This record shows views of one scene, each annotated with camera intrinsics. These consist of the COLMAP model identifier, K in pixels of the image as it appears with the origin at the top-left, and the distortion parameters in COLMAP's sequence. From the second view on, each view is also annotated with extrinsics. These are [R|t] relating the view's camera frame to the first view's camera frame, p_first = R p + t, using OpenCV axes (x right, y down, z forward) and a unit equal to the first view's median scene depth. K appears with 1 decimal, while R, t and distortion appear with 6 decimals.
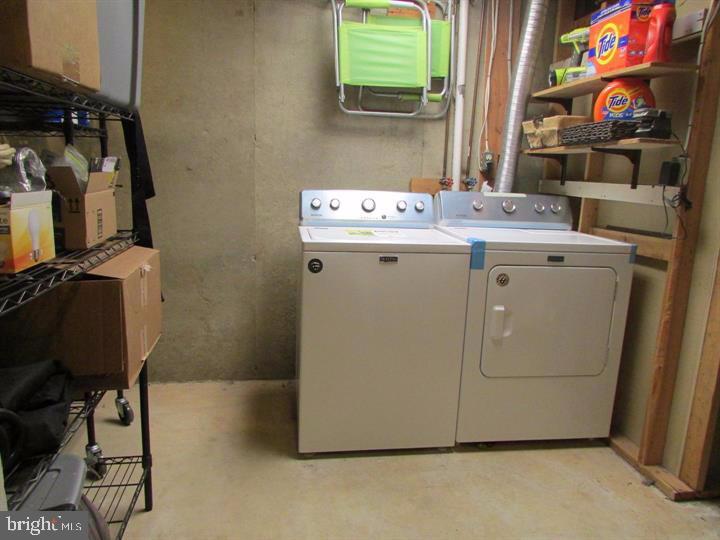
lens RADIAL K [[510.1, 0, 363.6], [0, 510.1, 270.9], [0, 0, 1]] dist [-0.021540, 0.001984]
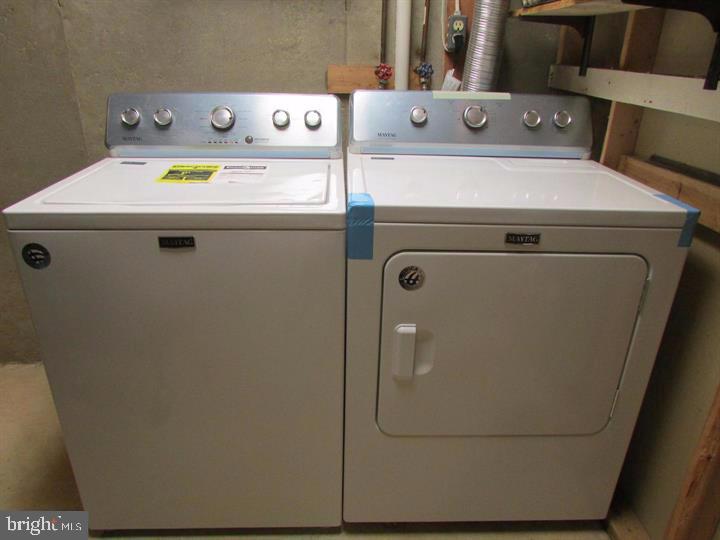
lens RADIAL K [[510.1, 0, 363.6], [0, 510.1, 270.9], [0, 0, 1]] dist [-0.021540, 0.001984]
pose [[0.993723, 0.027223, -0.108505, 0.229997], [-0.002899, 0.975879, 0.218291, -0.084343], [0.111830, -0.216607, 0.969833, 0.405343]]
